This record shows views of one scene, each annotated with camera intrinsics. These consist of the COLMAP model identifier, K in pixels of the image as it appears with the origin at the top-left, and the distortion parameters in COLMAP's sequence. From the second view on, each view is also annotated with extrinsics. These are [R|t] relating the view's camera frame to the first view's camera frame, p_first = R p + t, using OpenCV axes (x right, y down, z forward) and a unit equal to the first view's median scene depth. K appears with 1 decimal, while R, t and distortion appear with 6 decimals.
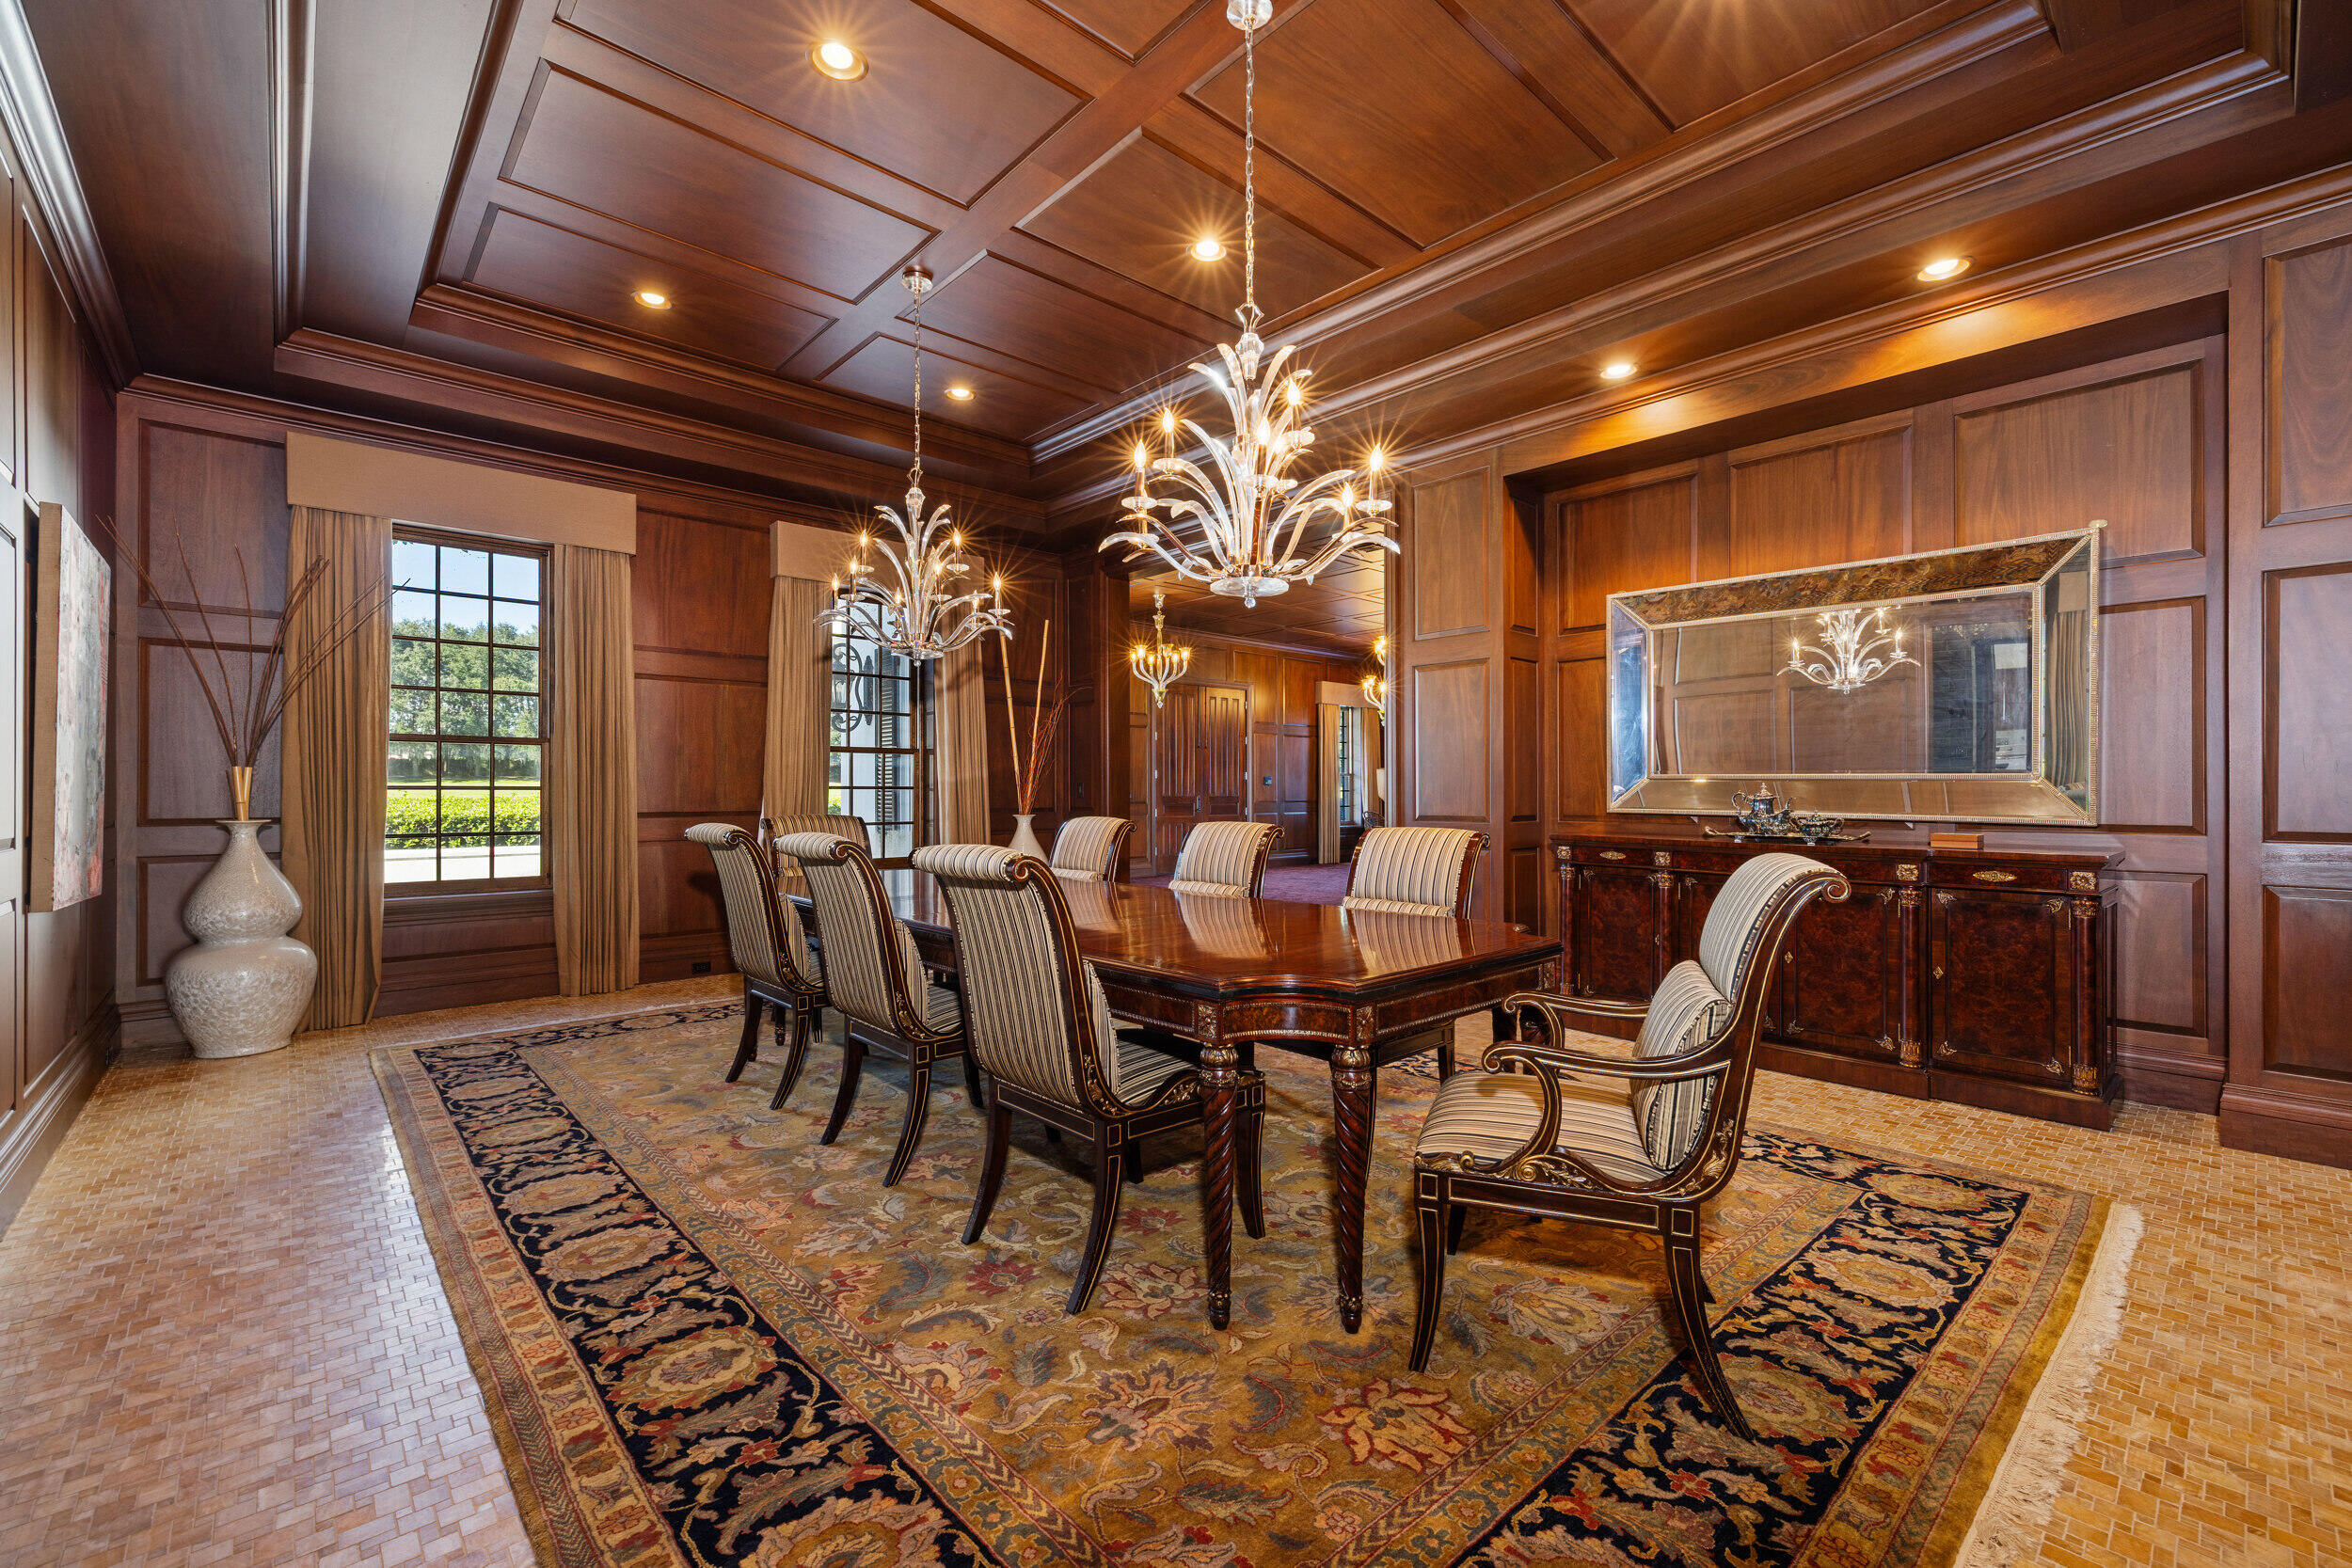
lens RADIAL K [[983.2, 0, 1146.0], [0, 983.2, 782.7], [0, 0, 1]] dist [-0.000433, -0.000020]
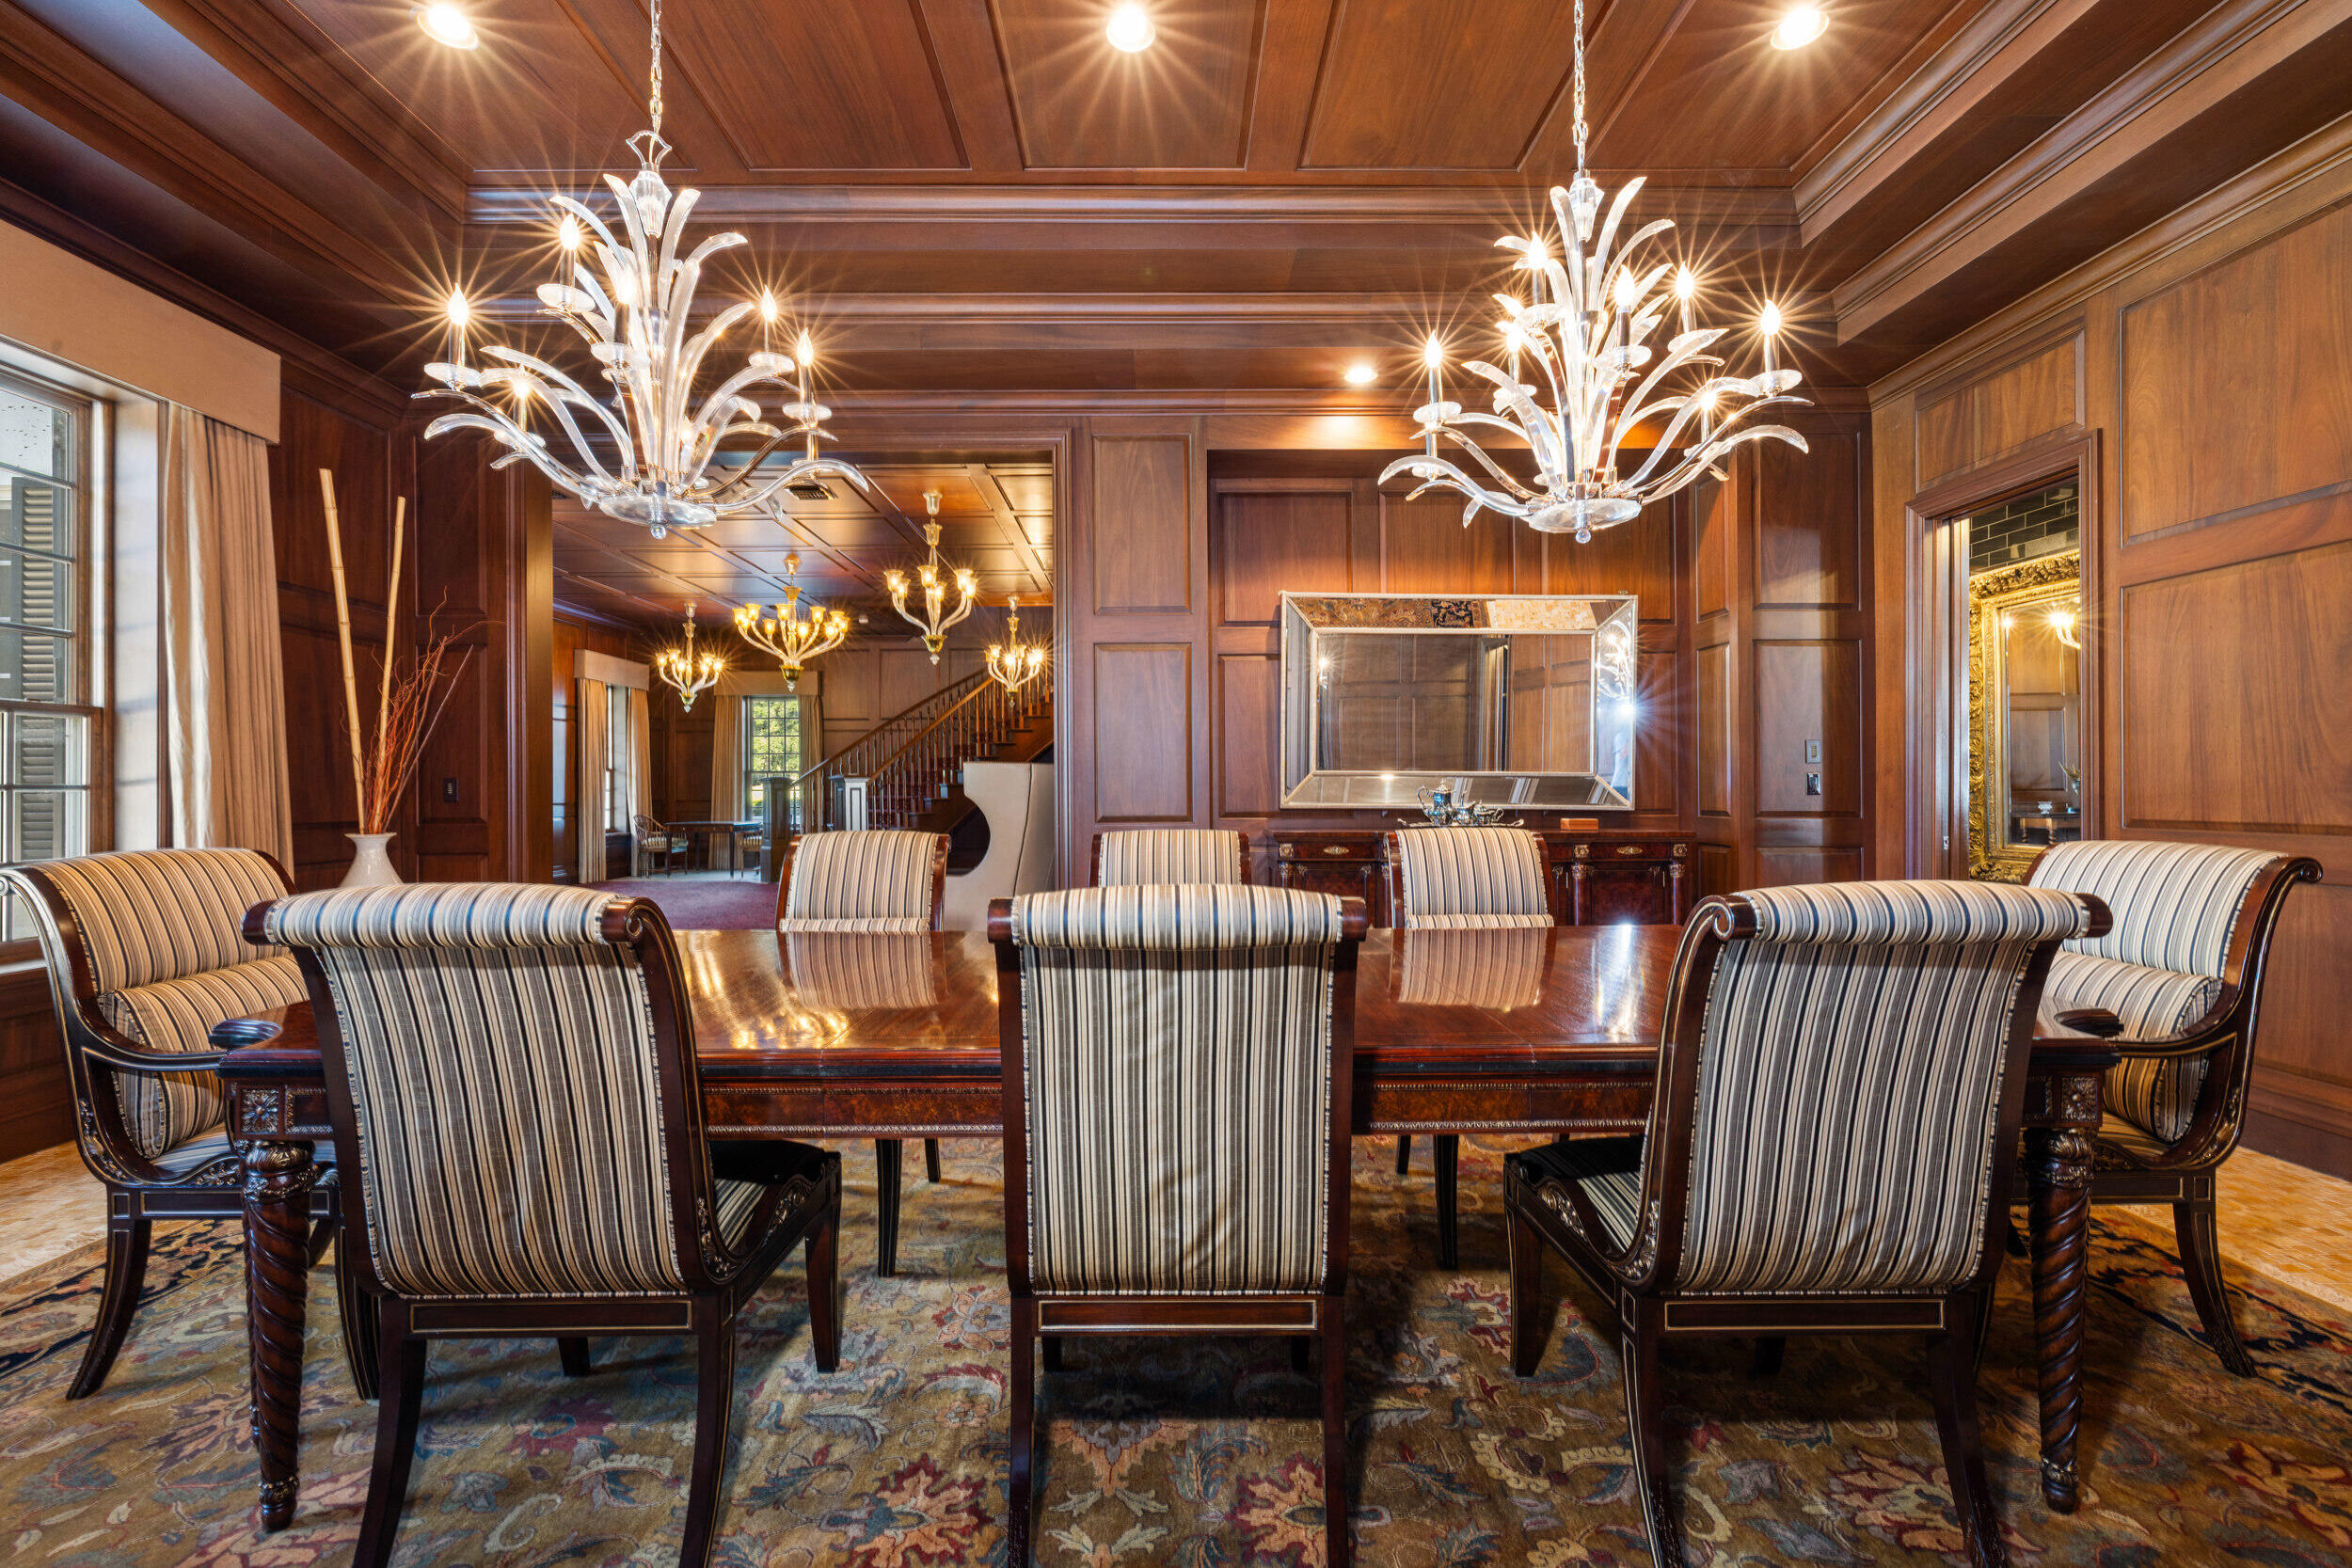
lens RADIAL K [[983.2, 0, 1146.0], [0, 983.2, 782.7], [0, 0, 1]] dist [-0.000433, -0.000020]
pose [[0.671131, 0.000083, 0.741339, -0.247101], [-0.000779, 1.000000, 0.000594, 0.002111], [-0.741338, -0.000976, 0.671131, 0.280951]]
